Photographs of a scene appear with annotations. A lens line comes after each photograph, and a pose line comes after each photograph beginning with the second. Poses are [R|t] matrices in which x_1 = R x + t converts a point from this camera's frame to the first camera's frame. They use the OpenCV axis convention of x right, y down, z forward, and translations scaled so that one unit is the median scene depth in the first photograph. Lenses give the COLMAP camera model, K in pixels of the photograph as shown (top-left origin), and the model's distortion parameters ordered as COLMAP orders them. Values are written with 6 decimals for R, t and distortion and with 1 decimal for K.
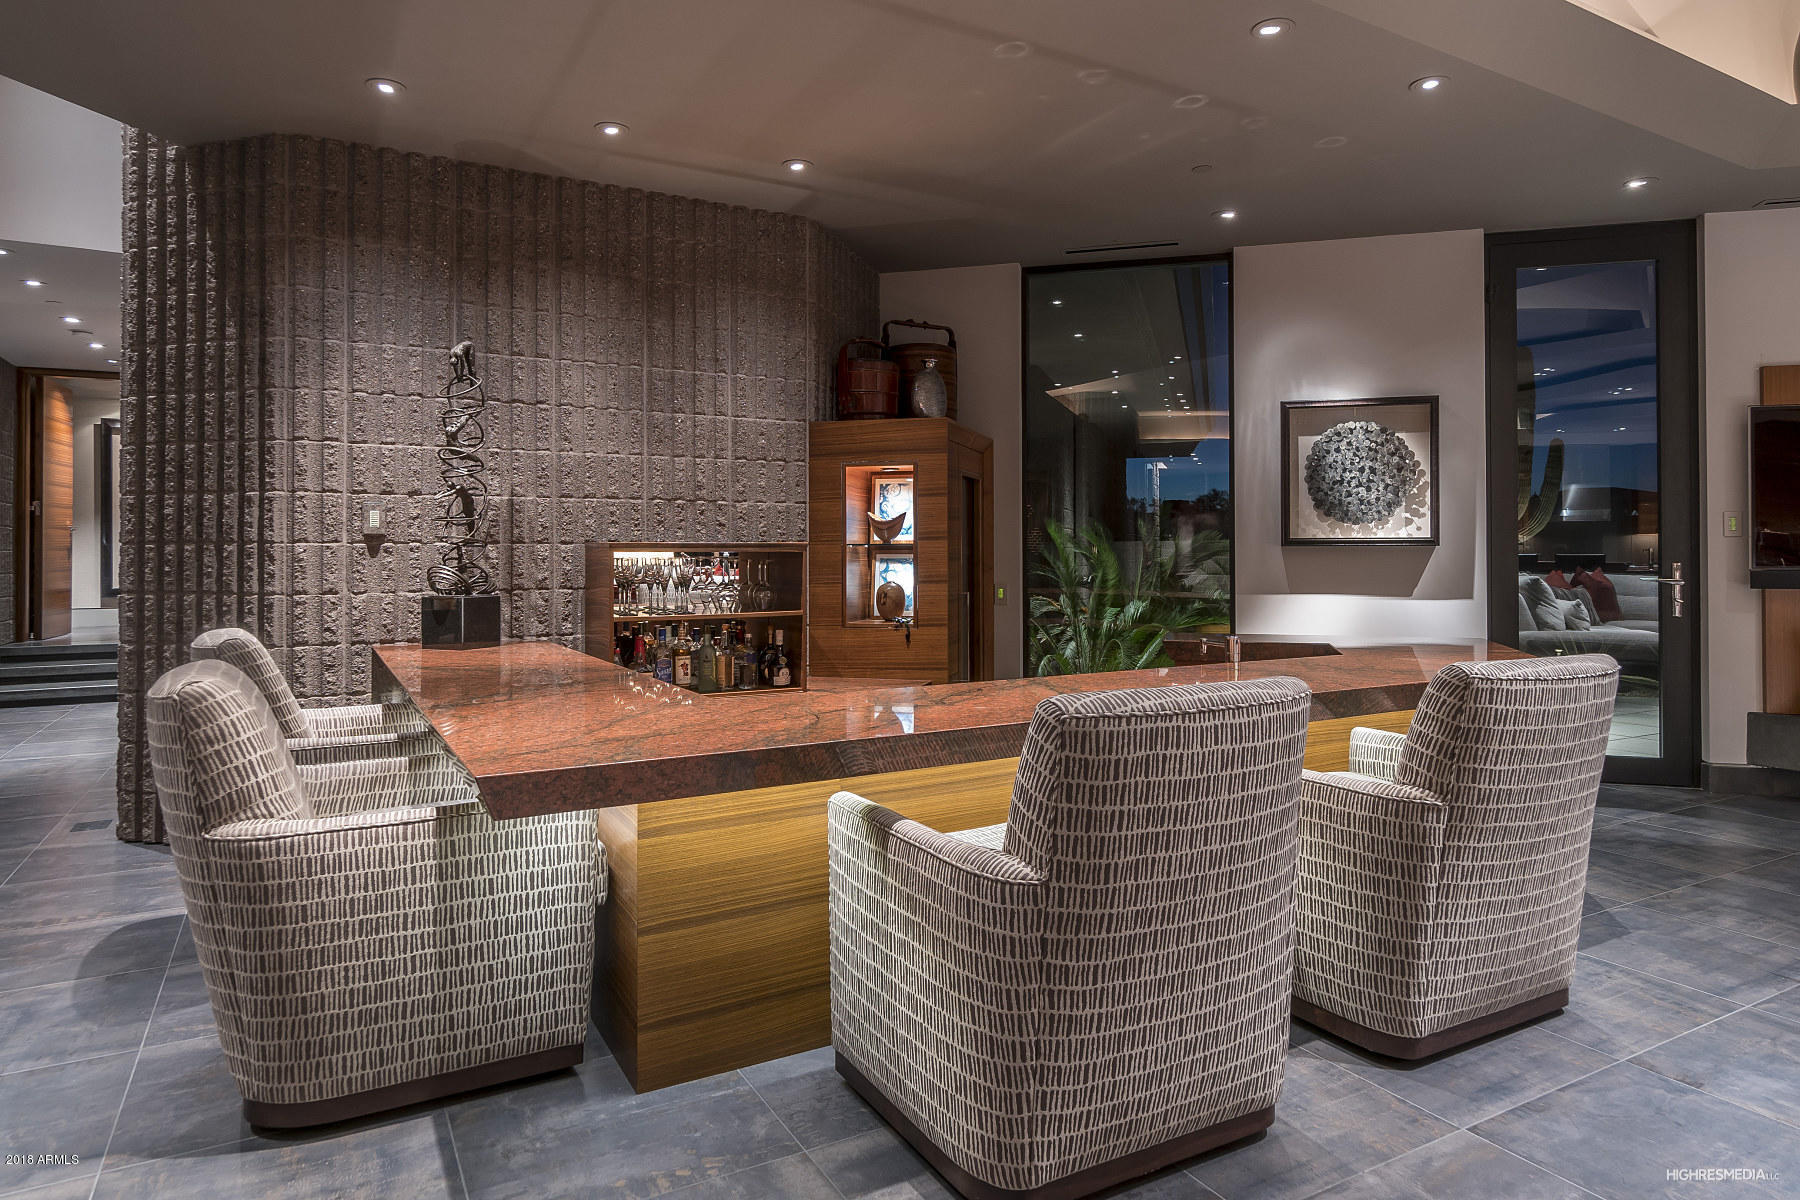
lens RADIAL K [[1037.0, 0, 880.0], [0, 1037.0, 542.8], [0, 0, 1]] dist [0.005958, 0.001292]
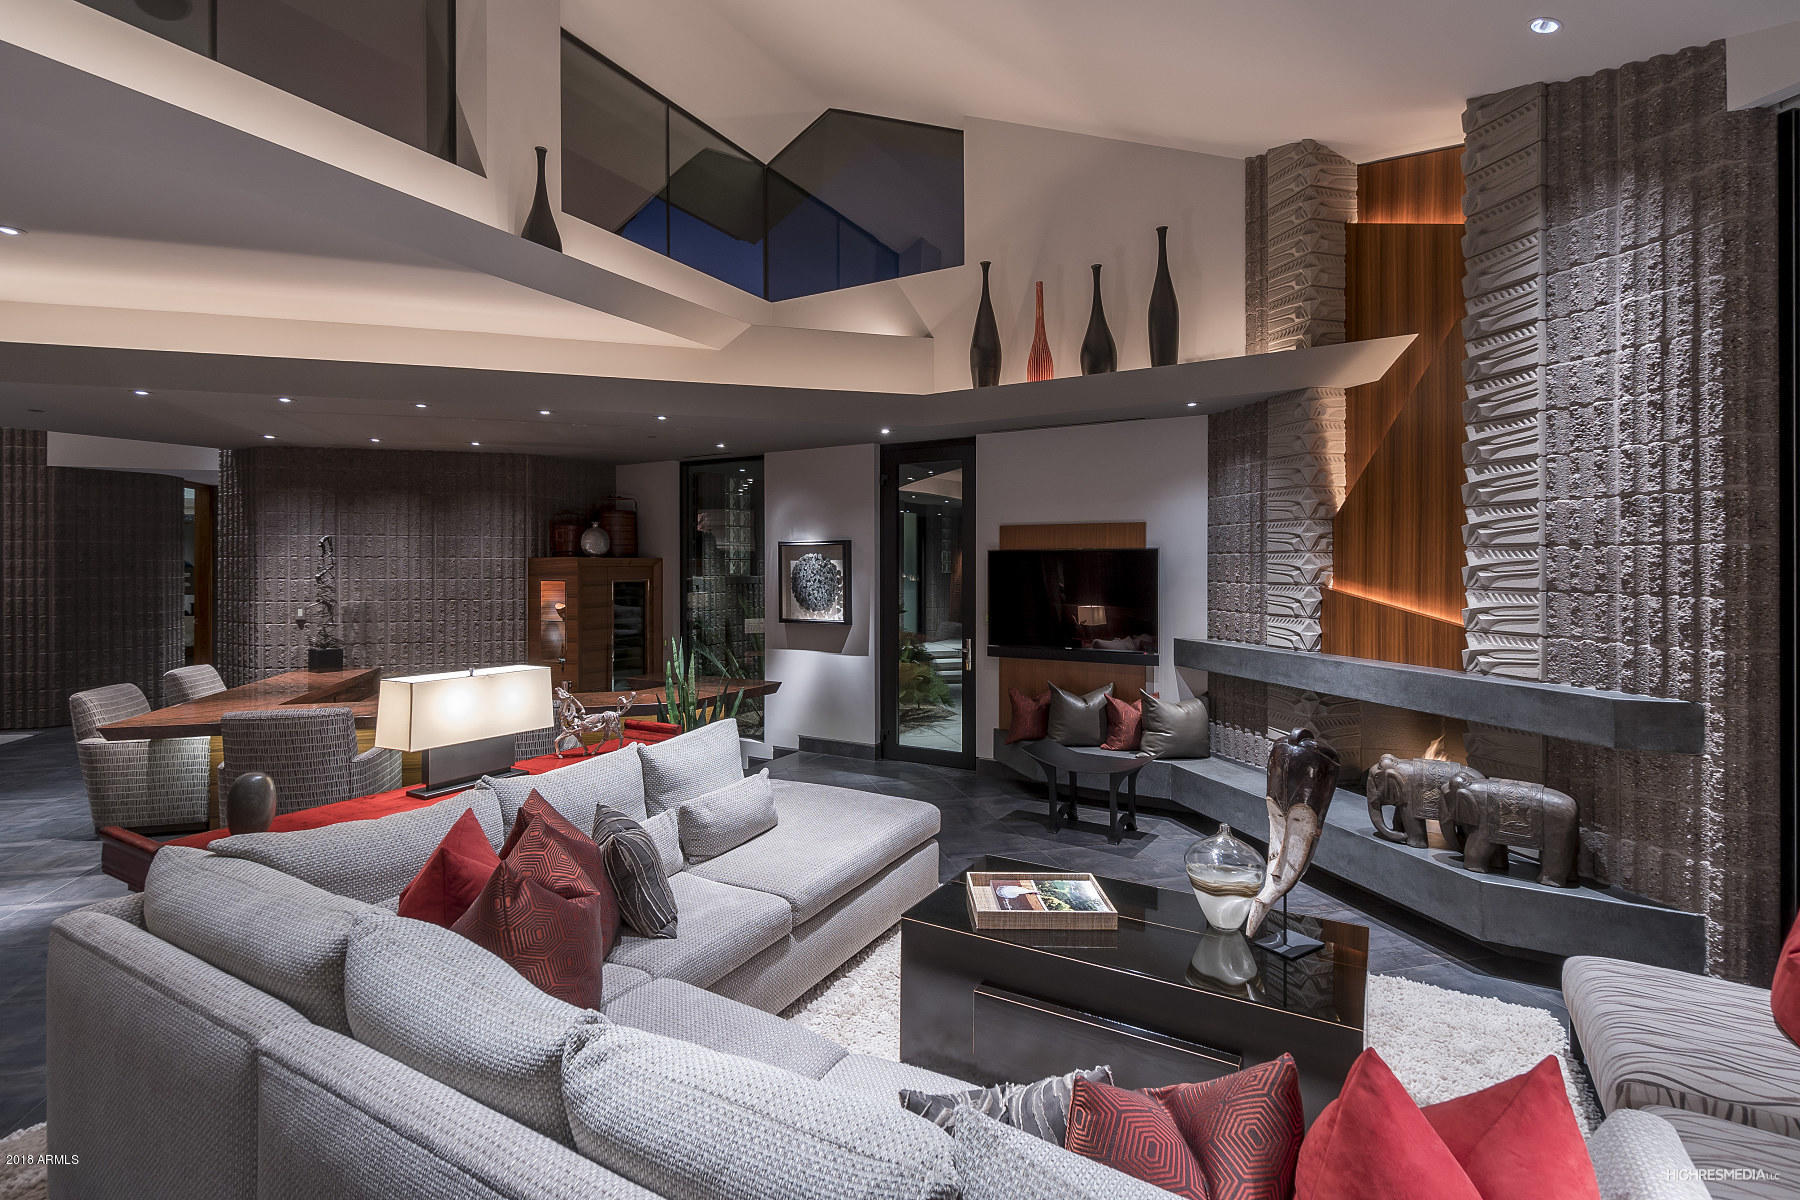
lens RADIAL K [[811.1, 0, 865.7], [0, 811.1, 564.9], [0, 0, 1]] dist [-0.001833, -0.000176]
pose [[0.969023, -0.000333, -0.246970, 0.890233], [0.001521, 0.999988, 0.004620, -0.104606], [0.246966, -0.004853, 0.969012, -0.313420]]
